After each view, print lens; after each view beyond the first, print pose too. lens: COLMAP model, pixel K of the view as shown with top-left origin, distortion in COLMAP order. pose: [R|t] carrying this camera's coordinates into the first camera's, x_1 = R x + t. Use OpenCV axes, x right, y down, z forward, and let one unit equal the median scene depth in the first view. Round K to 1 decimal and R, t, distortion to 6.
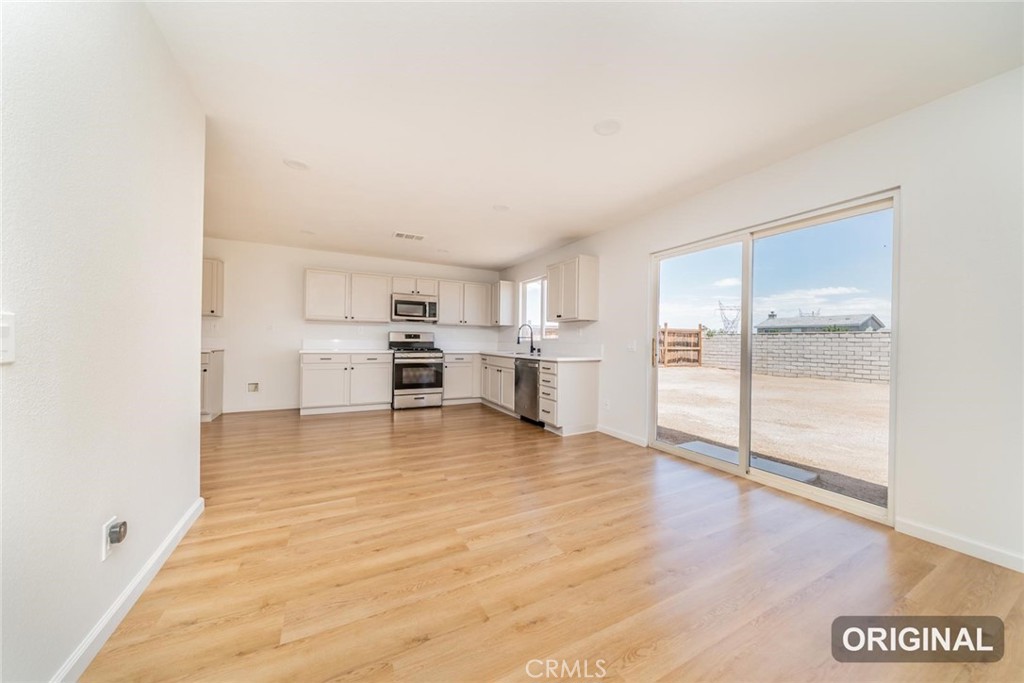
lens RADIAL K [[348.9, 0, 509.7], [0, 348.9, 341.9], [0, 0, 1]] dist [-0.000461, -0.000110]
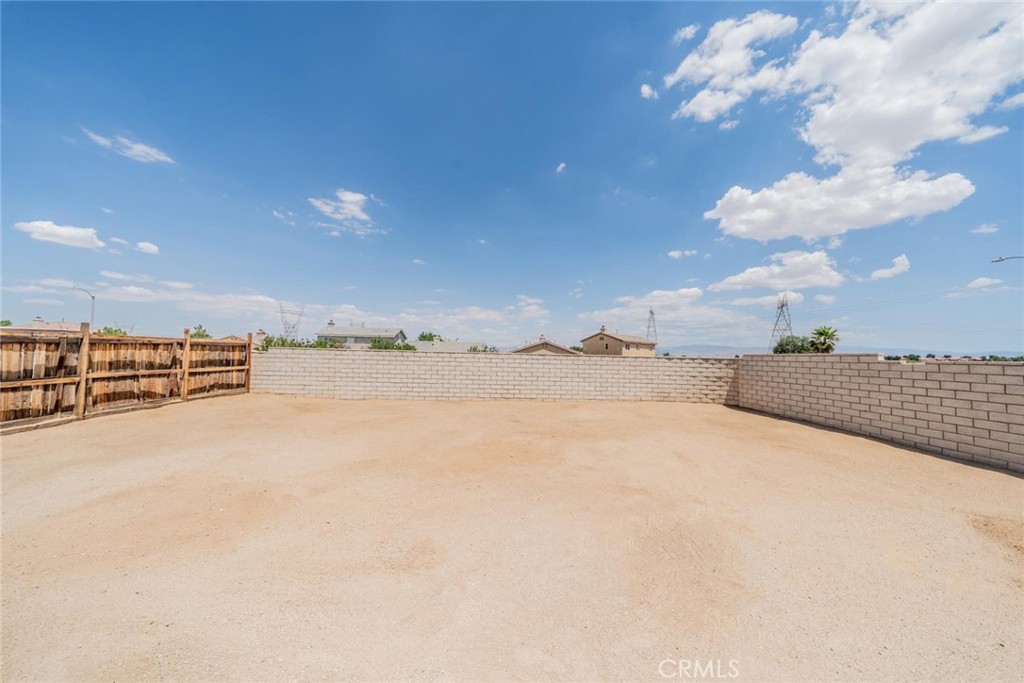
lens RADIAL K [[348.9, 0, 506.8], [0, 348.9, 340.6], [0, 0, 1]] dist [-0.000461, -0.000110]
pose [[0.435839, 0.029883, 0.899529, 0.140214], [-0.016107, 0.999548, -0.025402, -0.026654], [-0.899881, -0.003418, 0.436123, 0.227927]]
